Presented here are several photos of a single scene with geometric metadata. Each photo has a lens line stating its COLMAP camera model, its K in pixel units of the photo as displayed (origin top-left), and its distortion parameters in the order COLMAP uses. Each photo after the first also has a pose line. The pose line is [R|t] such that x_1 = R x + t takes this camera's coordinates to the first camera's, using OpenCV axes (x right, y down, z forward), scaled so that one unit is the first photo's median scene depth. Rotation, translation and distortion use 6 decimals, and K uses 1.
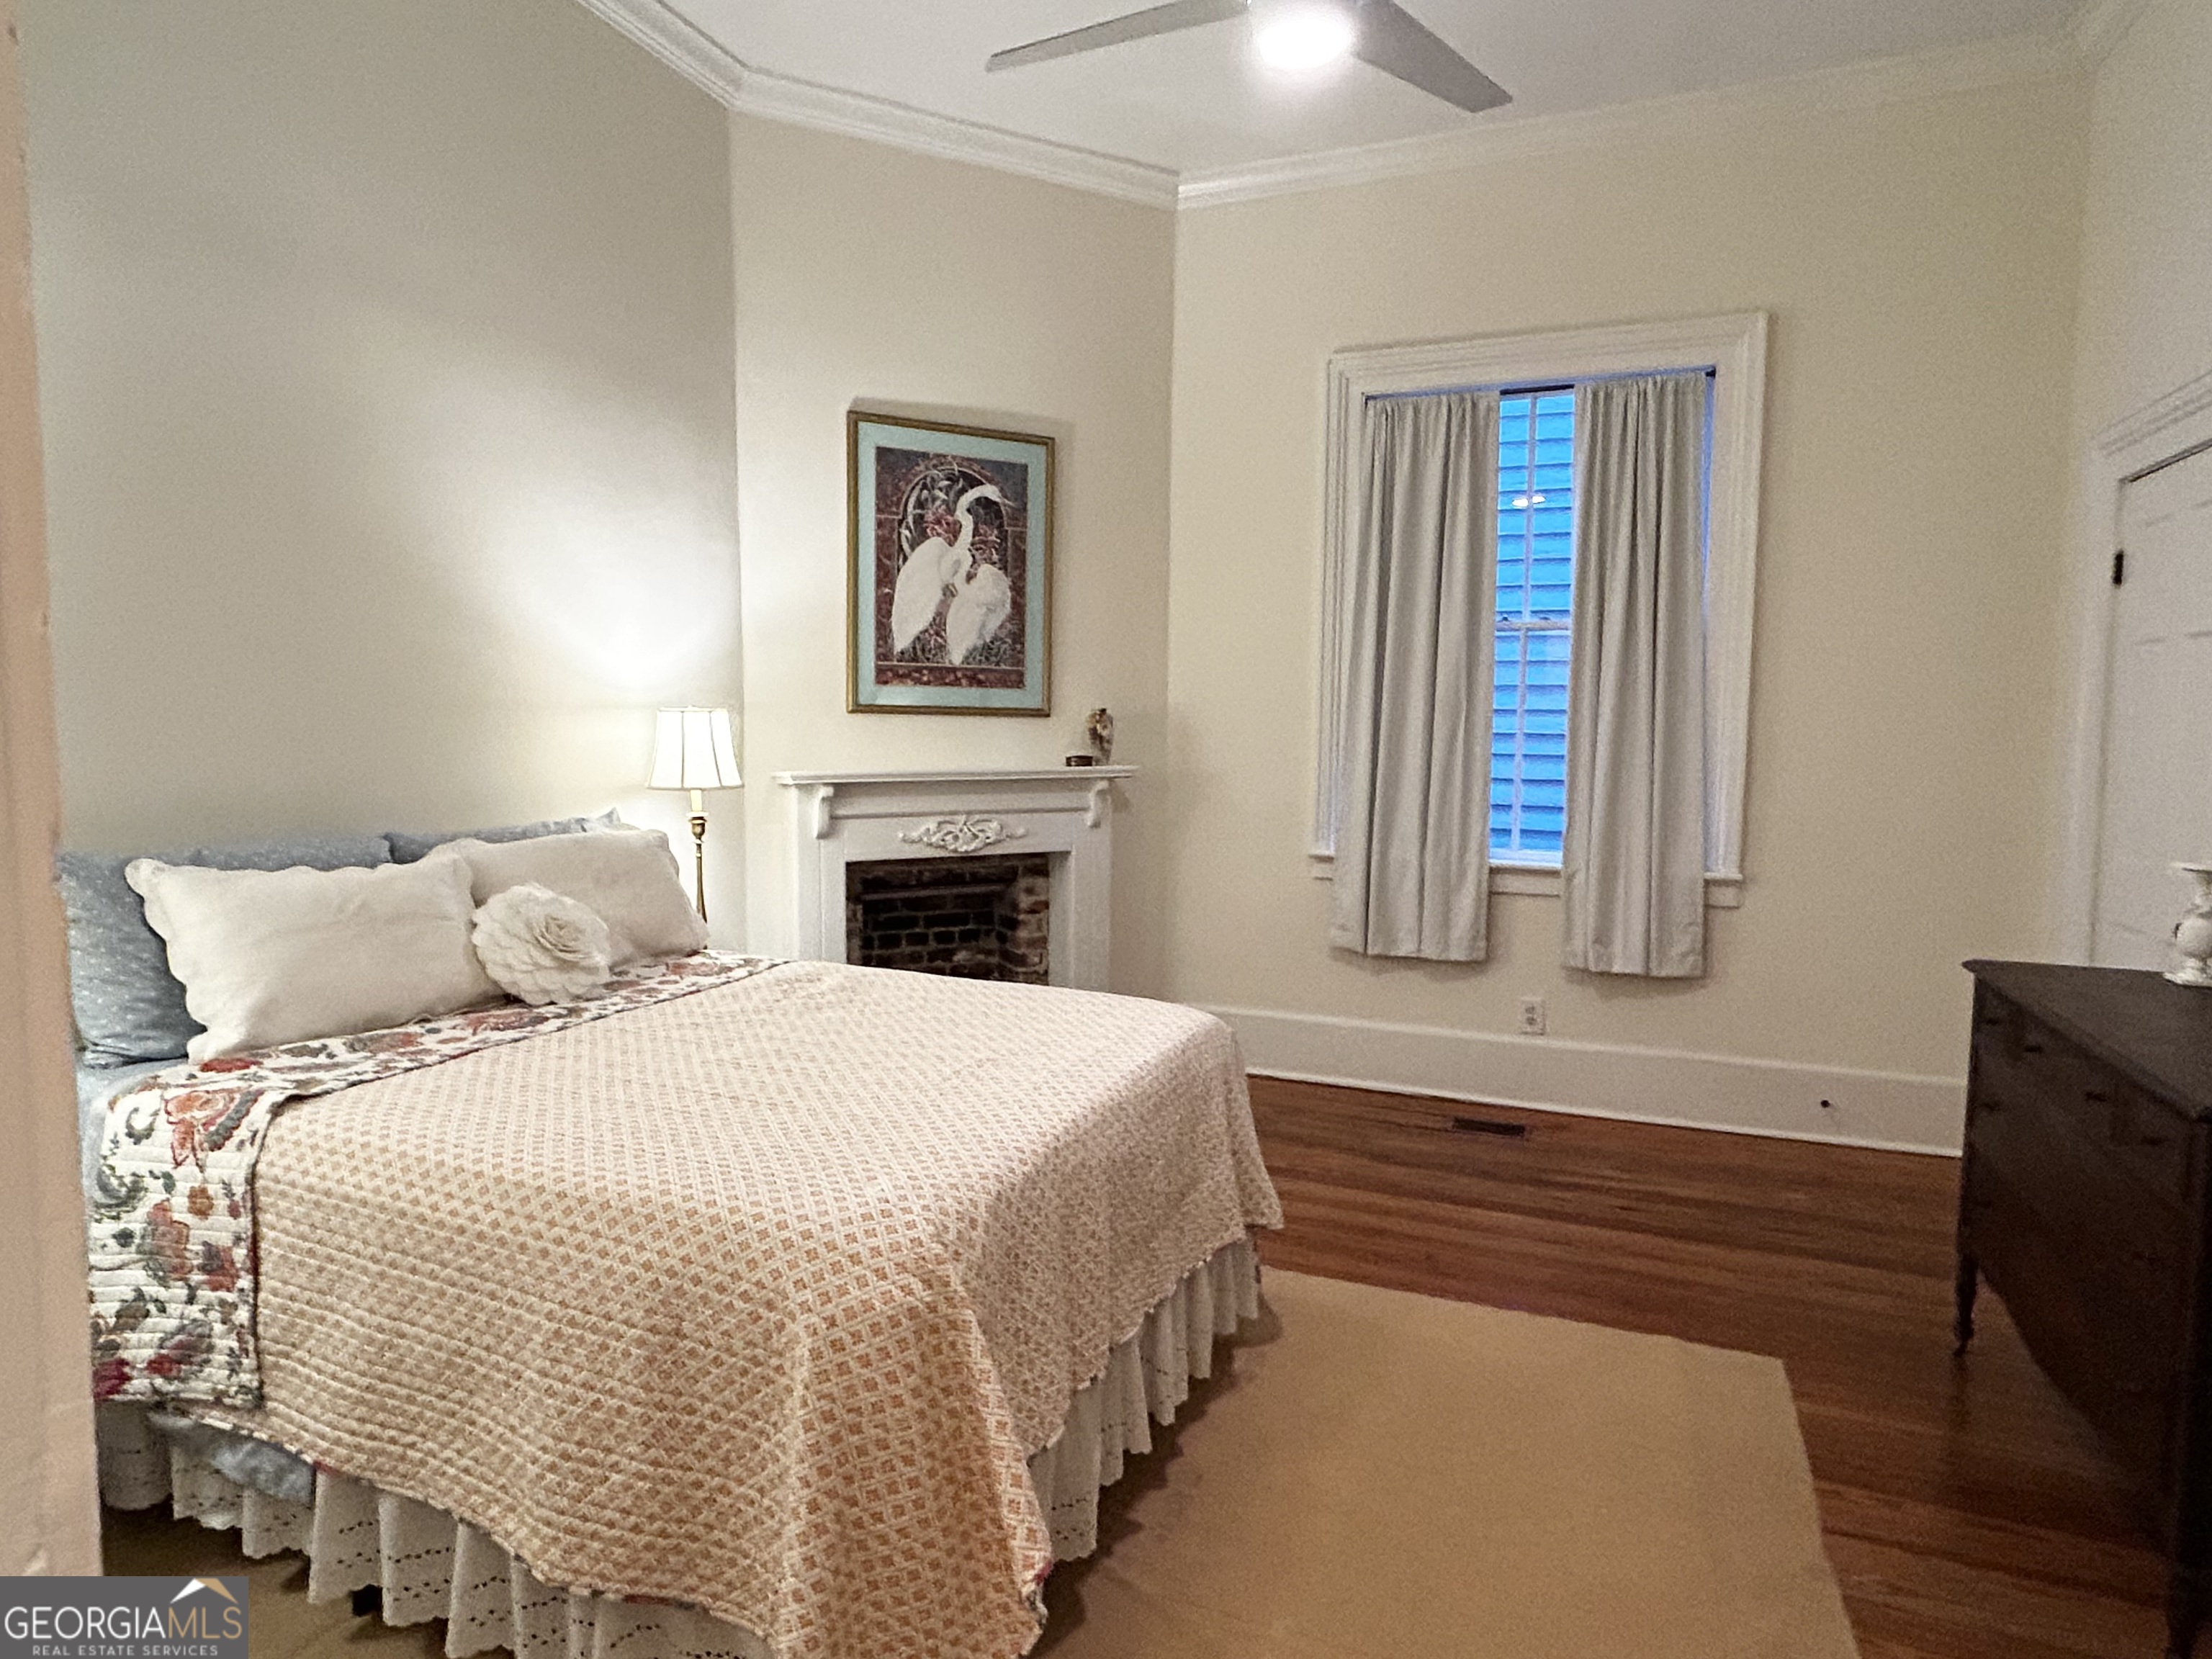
lens RADIAL K [[1229.7, 0, 1108.8], [0, 1229.7, 824.8], [0, 0, 1]] dist [-0.000723, -0.000797]
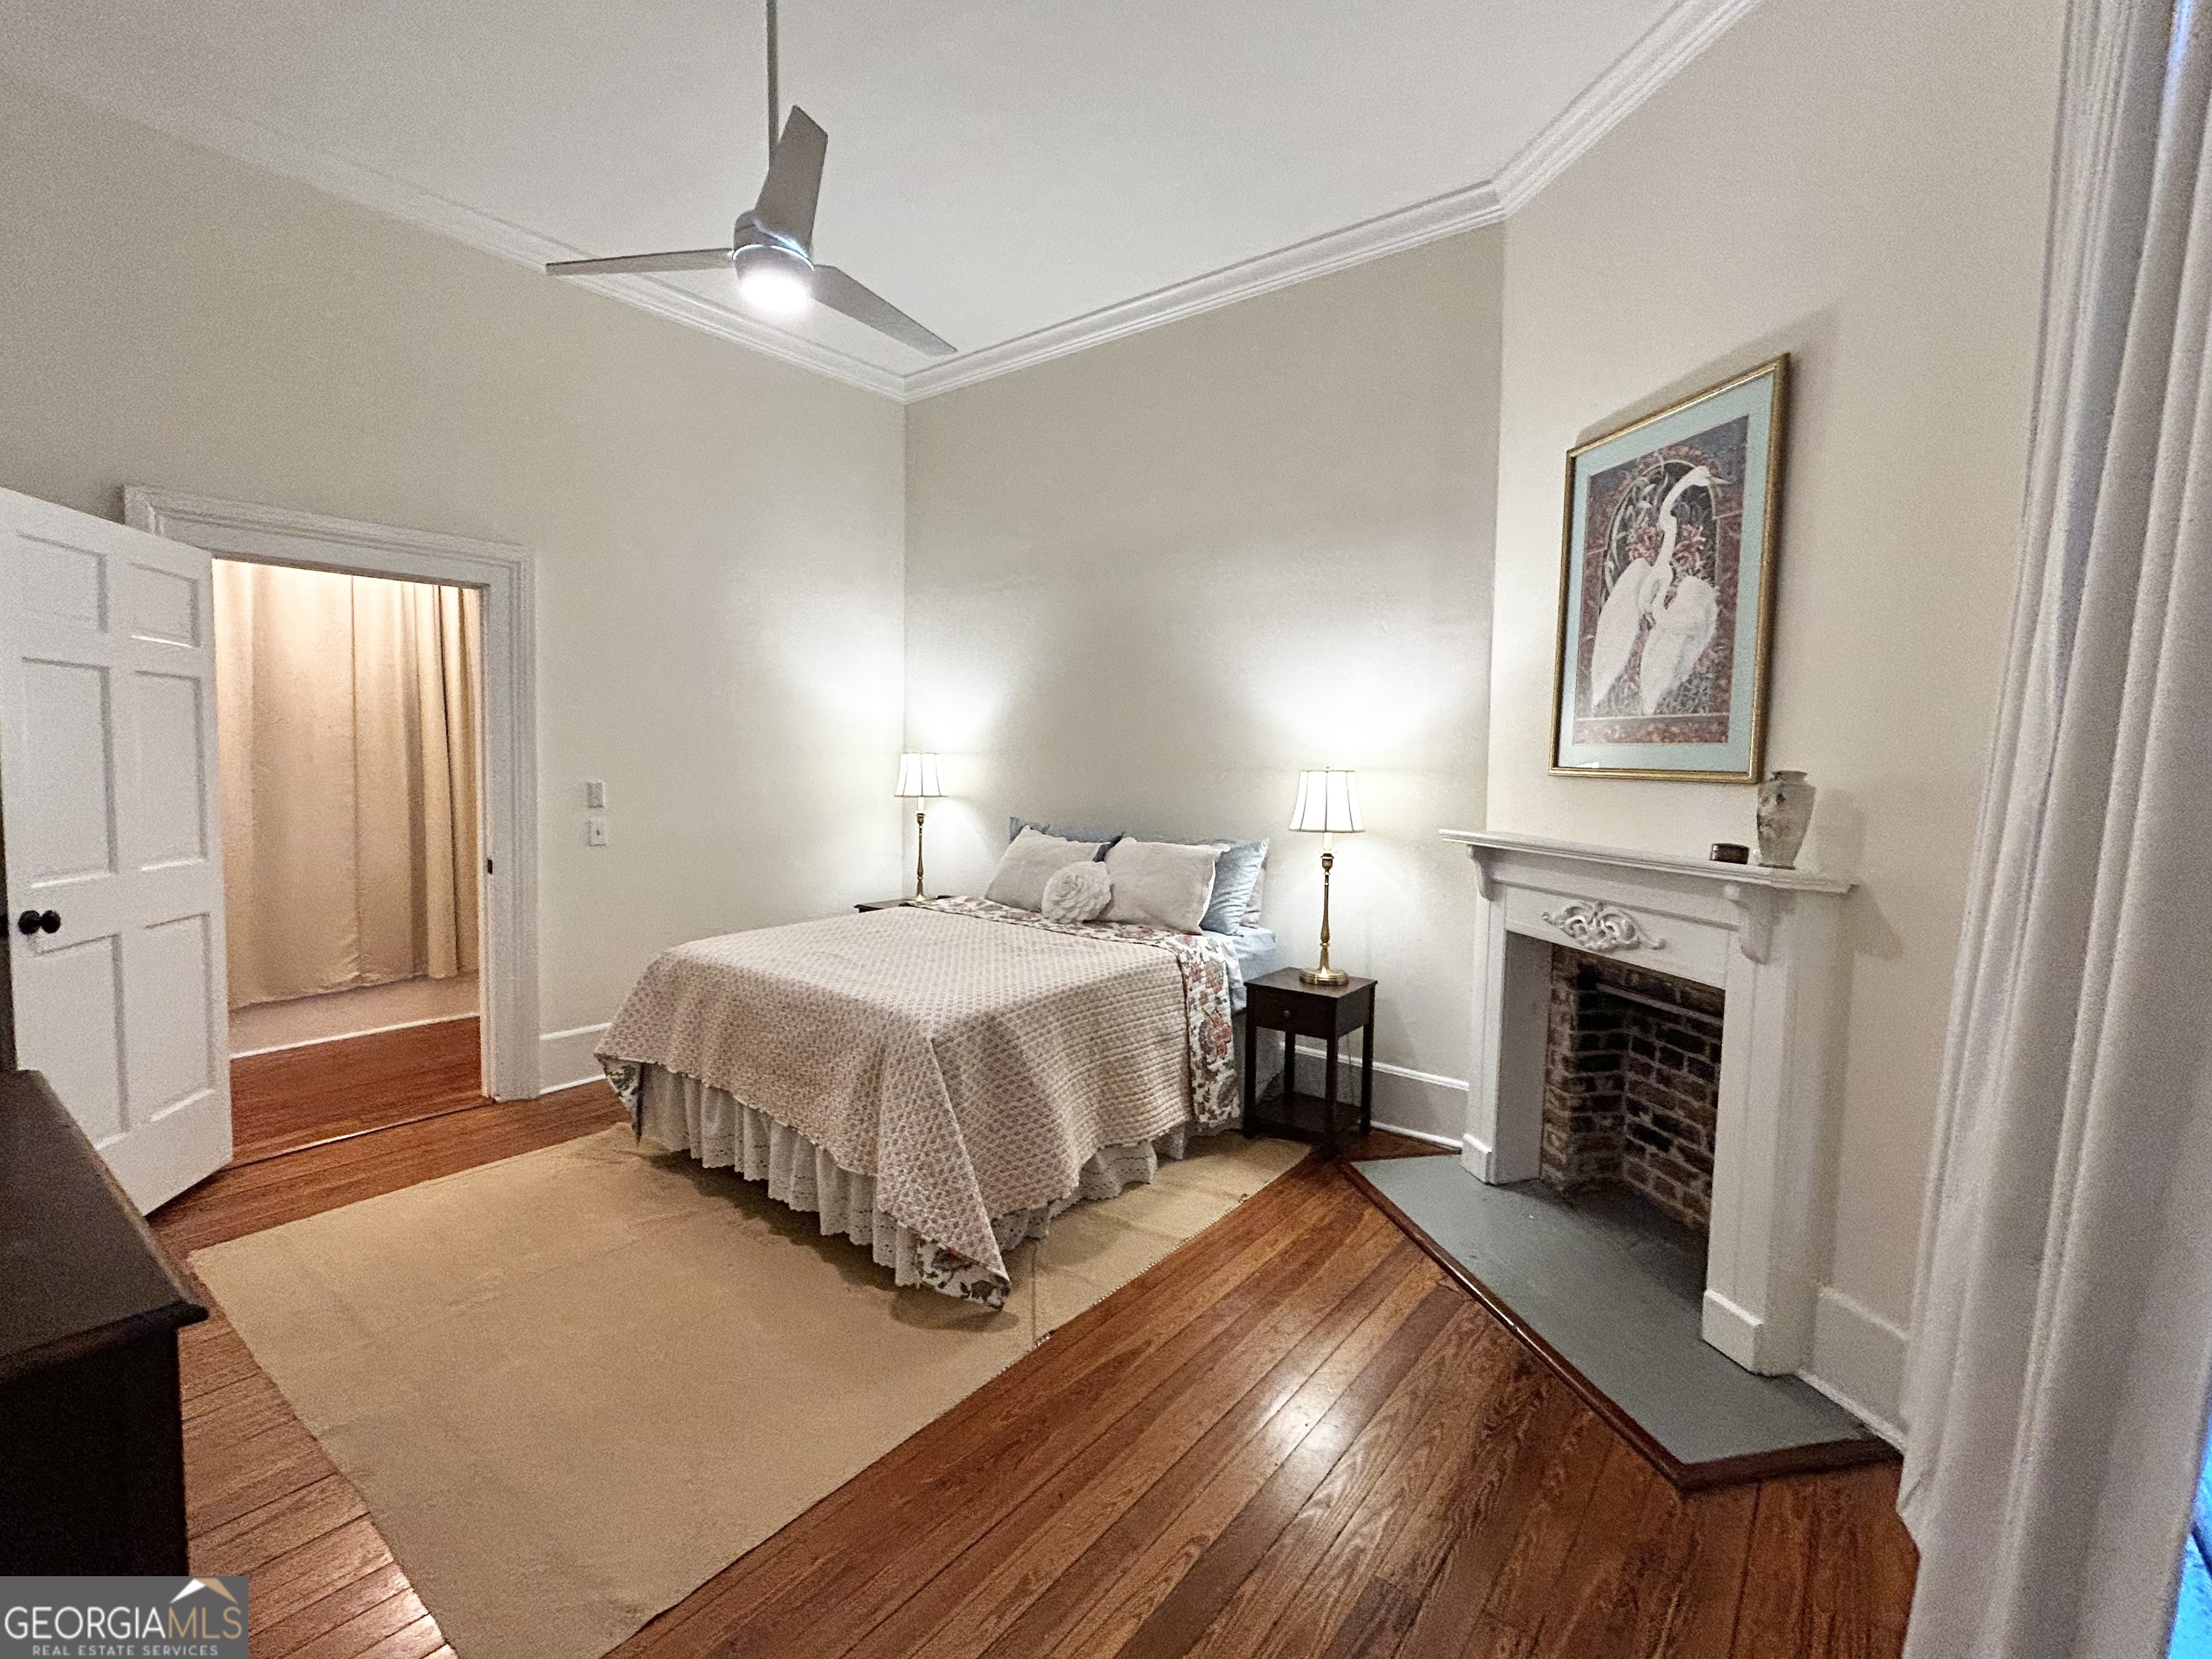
lens RADIAL K [[987.2, 0, 1111.8], [0, 987.2, 828.3], [0, 0, 1]] dist [-0.007763, 0.001112]
pose [[-0.269663, 0.052304, -0.961533, 0.576075], [-0.103222, 0.991201, 0.082866, -0.076376], [0.957407, 0.121597, -0.261891, 0.852000]]
